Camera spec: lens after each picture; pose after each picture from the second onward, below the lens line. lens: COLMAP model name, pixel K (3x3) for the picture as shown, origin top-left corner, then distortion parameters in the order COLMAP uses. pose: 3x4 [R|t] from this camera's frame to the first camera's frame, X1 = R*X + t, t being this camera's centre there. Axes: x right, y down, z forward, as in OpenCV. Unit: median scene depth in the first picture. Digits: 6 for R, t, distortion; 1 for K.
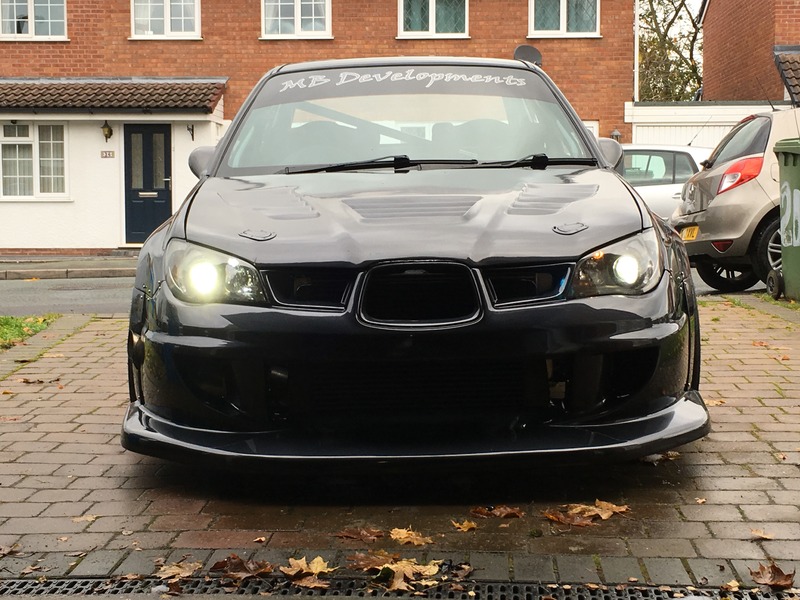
lens RADIAL K [[1281.6, 0, 400.0], [0, 1281.6, 300.0], [0, 0, 1]] dist [0.029780, 0.135489]
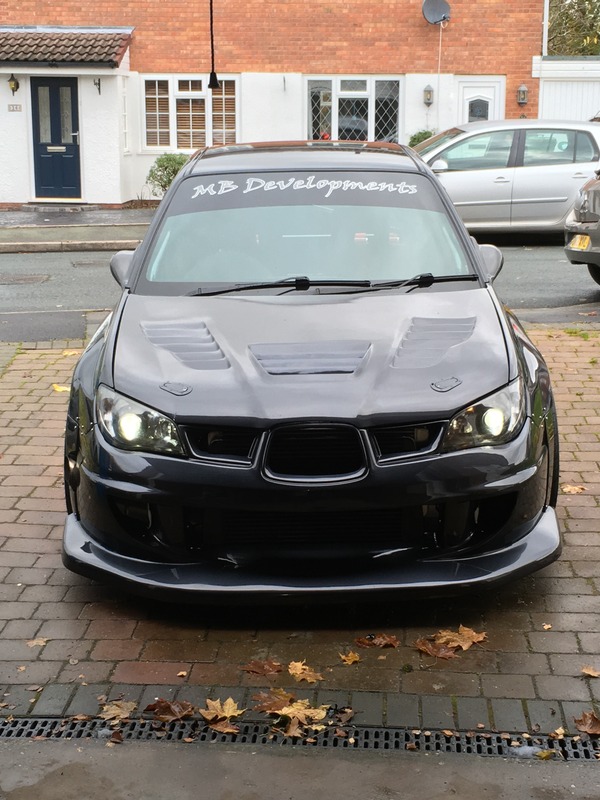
lens RADIAL K [[1281.6, 0, 300.0], [0, 1281.6, 400.0], [0, 0, 1]] dist [0.029780, 0.135489]
pose [[0.999971, 0.005773, -0.004900, 0.007329], [-0.004985, 0.989008, 0.147780, -0.229192], [0.005699, -0.147751, 0.989008, -0.159329]]
